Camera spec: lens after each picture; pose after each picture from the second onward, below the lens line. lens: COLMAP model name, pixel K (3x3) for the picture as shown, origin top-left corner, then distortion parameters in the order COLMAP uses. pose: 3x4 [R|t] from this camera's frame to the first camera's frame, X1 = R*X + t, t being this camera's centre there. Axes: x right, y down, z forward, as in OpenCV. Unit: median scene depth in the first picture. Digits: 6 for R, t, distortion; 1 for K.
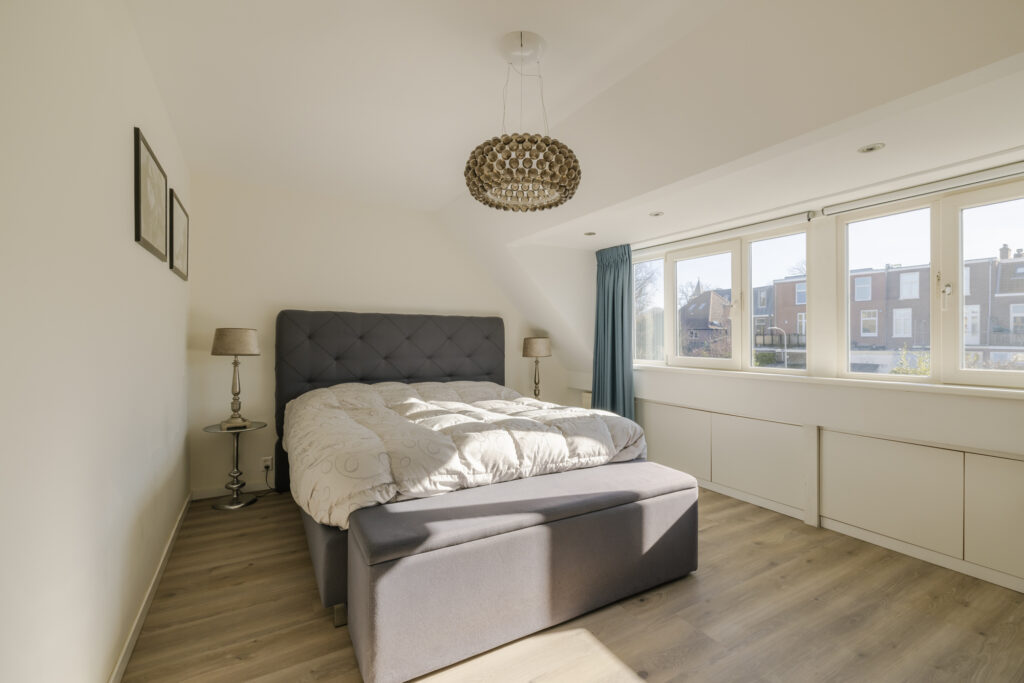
lens RADIAL K [[434.3, 0, 509.8], [0, 434.3, 343.3], [0, 0, 1]] dist [0.000700, -0.000199]
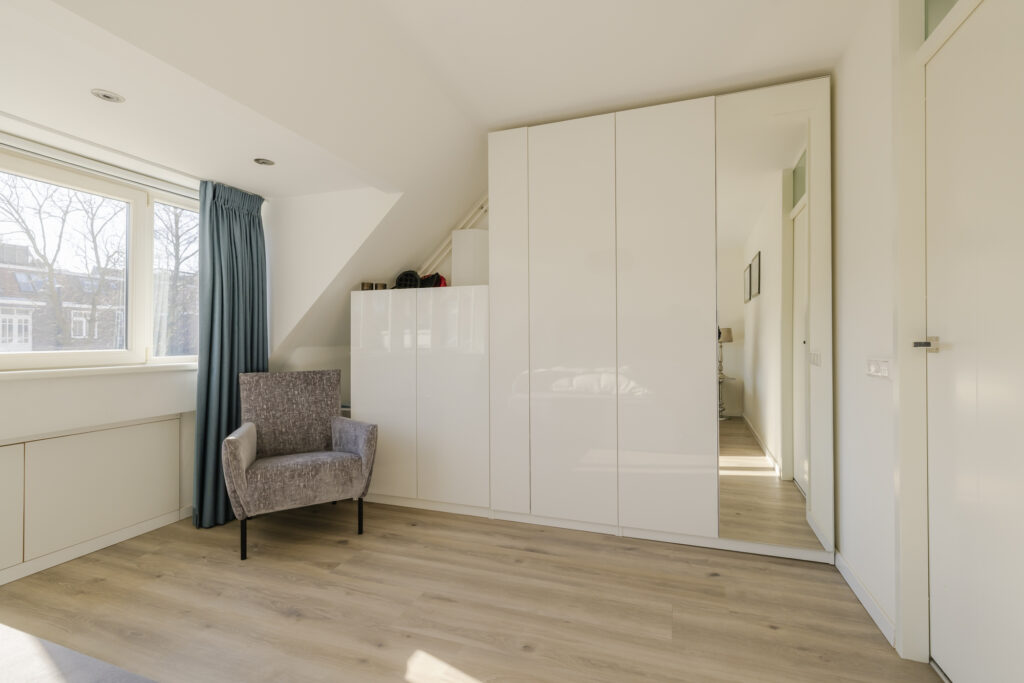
lens RADIAL K [[434.3, 0, 510.1], [0, 434.3, 338.1], [0, 0, 1]] dist [0.000700, -0.000199]
pose [[-0.622551, 0.007491, 0.782544, -0.361804], [0.005328, 0.999972, -0.005334, 0.051421], [-0.782561, 0.000849, -0.622573, 0.932590]]
